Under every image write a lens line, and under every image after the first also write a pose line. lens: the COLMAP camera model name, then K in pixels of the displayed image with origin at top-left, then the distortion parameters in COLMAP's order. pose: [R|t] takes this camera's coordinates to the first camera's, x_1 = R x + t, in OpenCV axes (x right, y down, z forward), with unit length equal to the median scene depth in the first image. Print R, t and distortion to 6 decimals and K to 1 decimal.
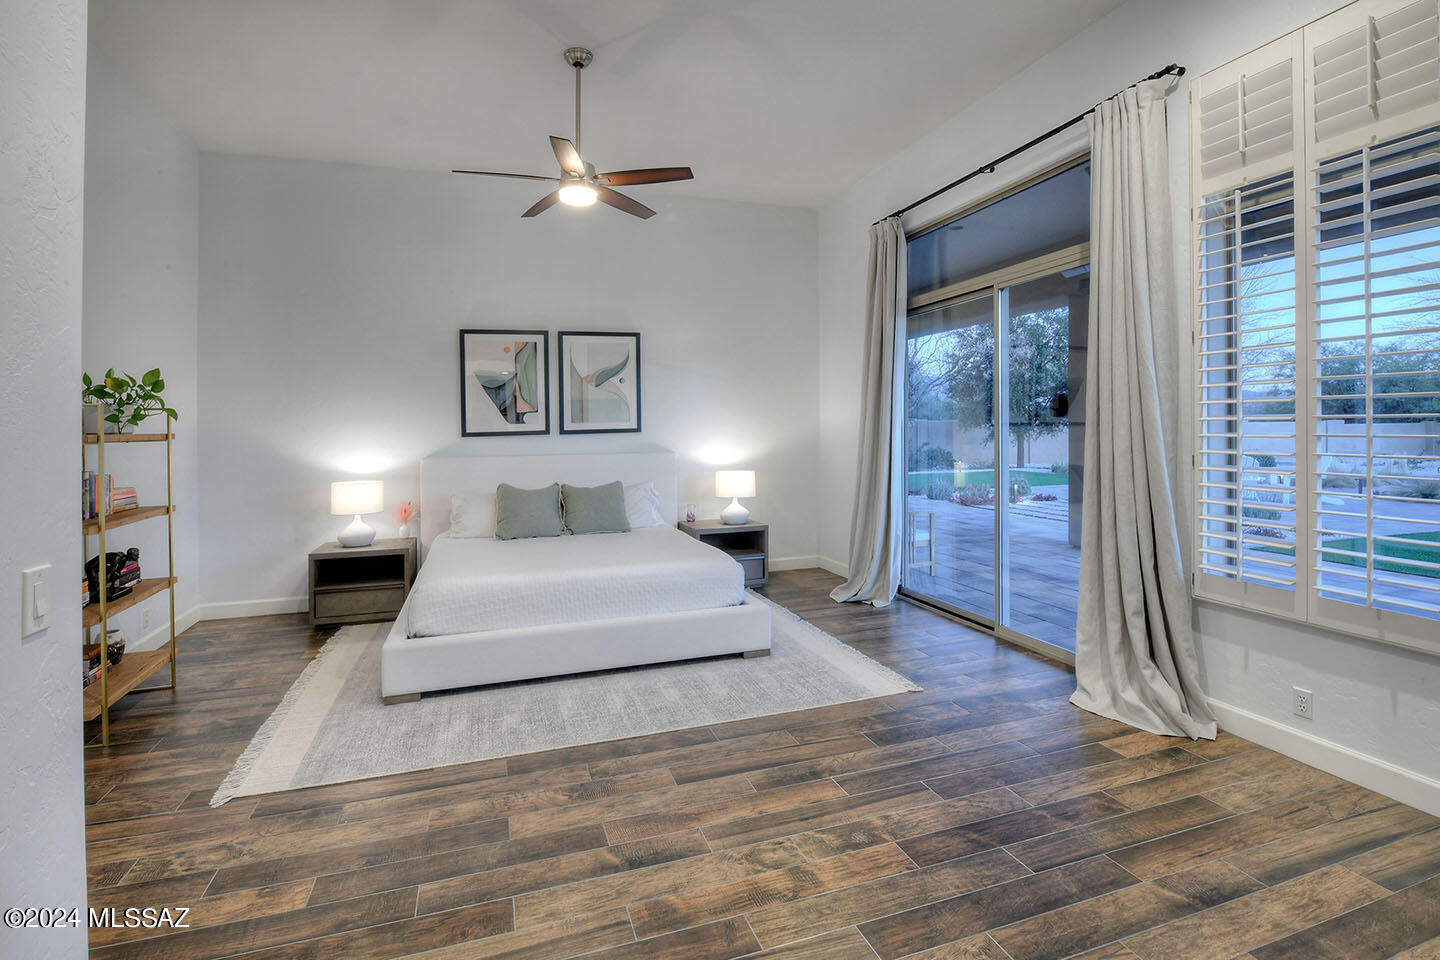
lens RADIAL K [[716.6, 0, 718.2], [0, 716.6, 428.7], [0, 0, 1]] dist [-0.013246, -0.000246]
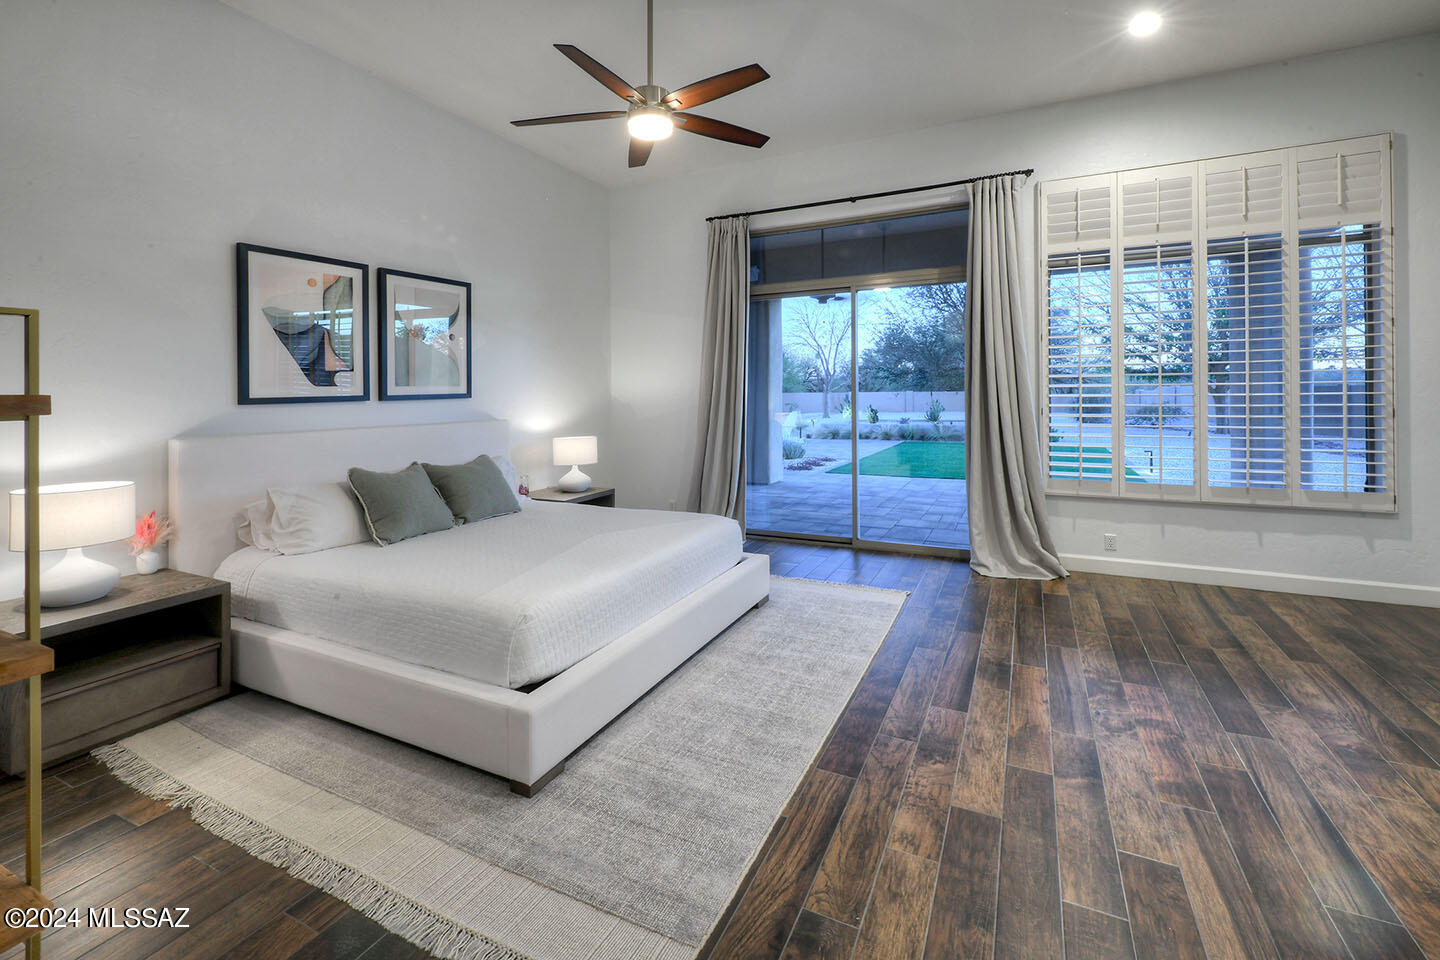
lens RADIAL K [[617.9, 0, 722.7], [0, 617.9, 390.6], [0, 0, 1]] dist [0.001159, -0.000010]
pose [[0.695995, 0.007984, 0.718002, -0.894663], [0.003156, 0.999895, -0.014178, 0.015509], [-0.718040, 0.012134, 0.695896, 0.538550]]
